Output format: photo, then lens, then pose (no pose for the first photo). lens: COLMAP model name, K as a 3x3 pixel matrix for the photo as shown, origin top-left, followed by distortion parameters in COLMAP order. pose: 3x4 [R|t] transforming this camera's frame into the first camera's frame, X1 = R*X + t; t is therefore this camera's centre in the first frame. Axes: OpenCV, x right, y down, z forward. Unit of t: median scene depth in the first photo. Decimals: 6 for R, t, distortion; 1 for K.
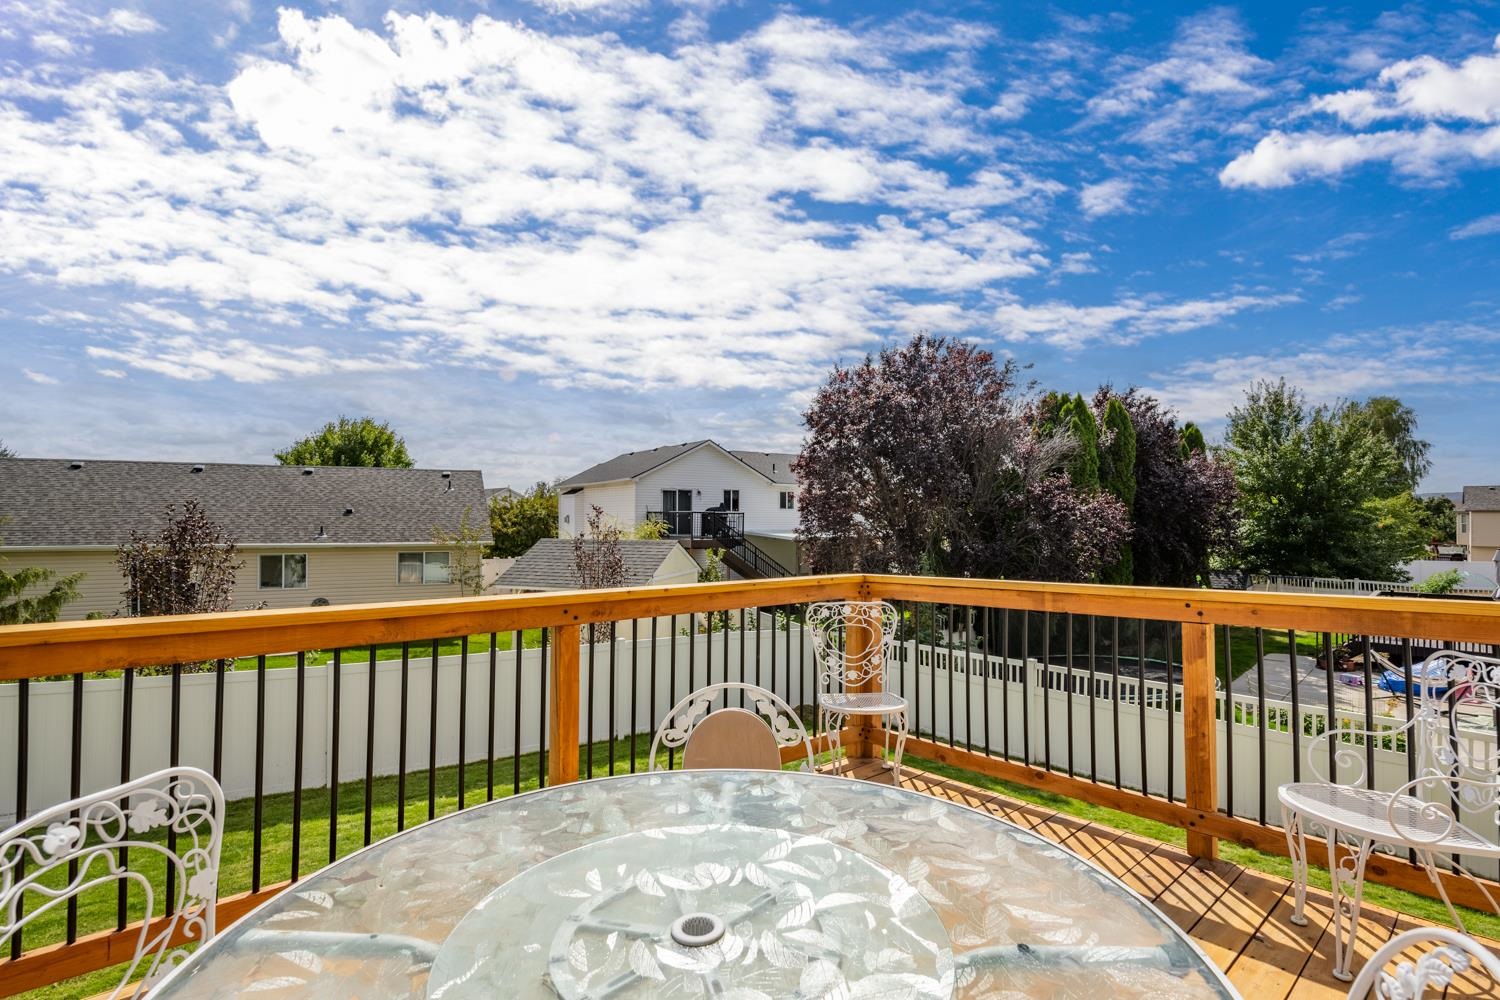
lens RADIAL K [[721.0, 0, 748.2], [0, 721.0, 495.4], [0, 0, 1]] dist [0.000989, -0.000111]
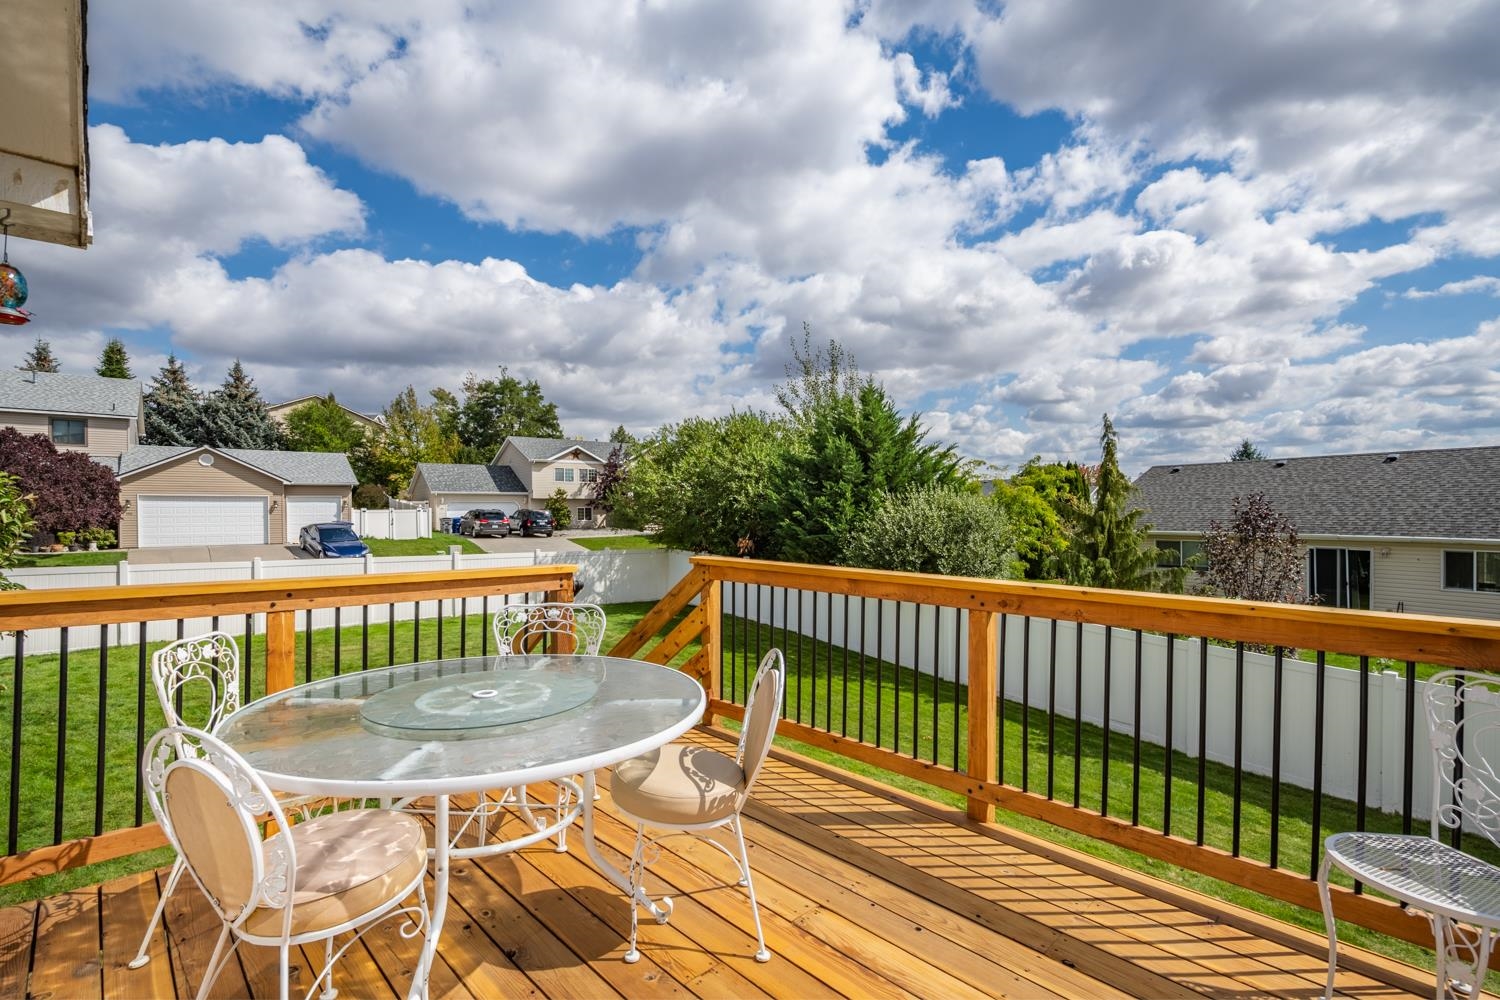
lens RADIAL K [[687.9, 0, 746.5], [0, 687.9, 510.5], [0, 0, 1]] dist [0.000110, -0.000161]
pose [[0.053301, 0.000582, -0.998578, 0.128396], [0.033077, 0.999450, 0.002348, 0.002748], [0.998031, -0.033155, 0.053252, 0.092014]]
